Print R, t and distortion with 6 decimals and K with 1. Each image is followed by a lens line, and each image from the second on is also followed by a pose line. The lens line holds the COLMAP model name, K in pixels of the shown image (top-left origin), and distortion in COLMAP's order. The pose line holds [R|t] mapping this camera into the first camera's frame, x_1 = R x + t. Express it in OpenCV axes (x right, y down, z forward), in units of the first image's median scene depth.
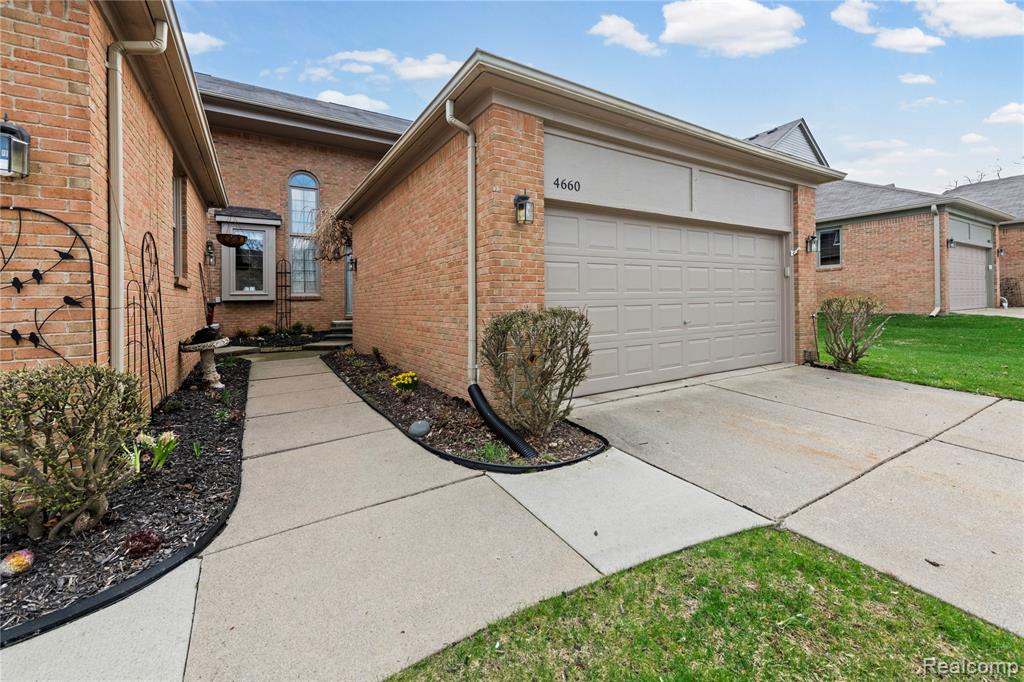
lens RADIAL K [[408.8, 0, 505.4], [0, 408.8, 294.4], [0, 0, 1]] dist [0.014985, -0.002788]
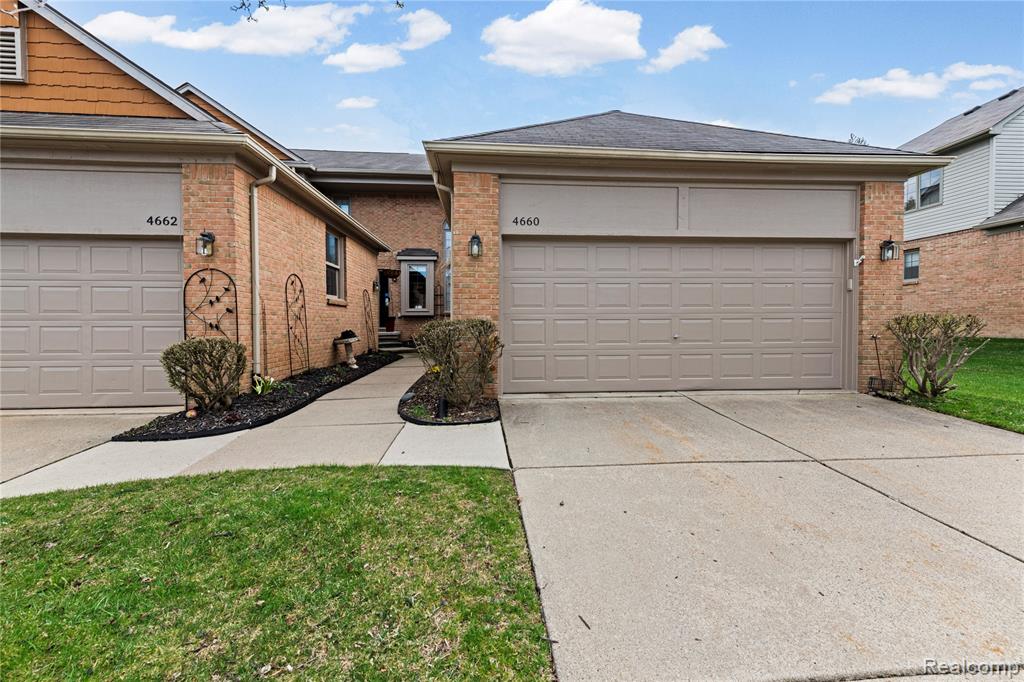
lens RADIAL K [[408.8, 0, 536.4], [0, 408.8, 325.6], [0, 0, 1]] dist [0.014985, -0.002788]
pose [[0.890594, 0.017806, -0.454451, 0.717712], [-0.005162, 0.999565, 0.029050, 0.013135], [0.454771, -0.023526, 0.890298, -0.100660]]
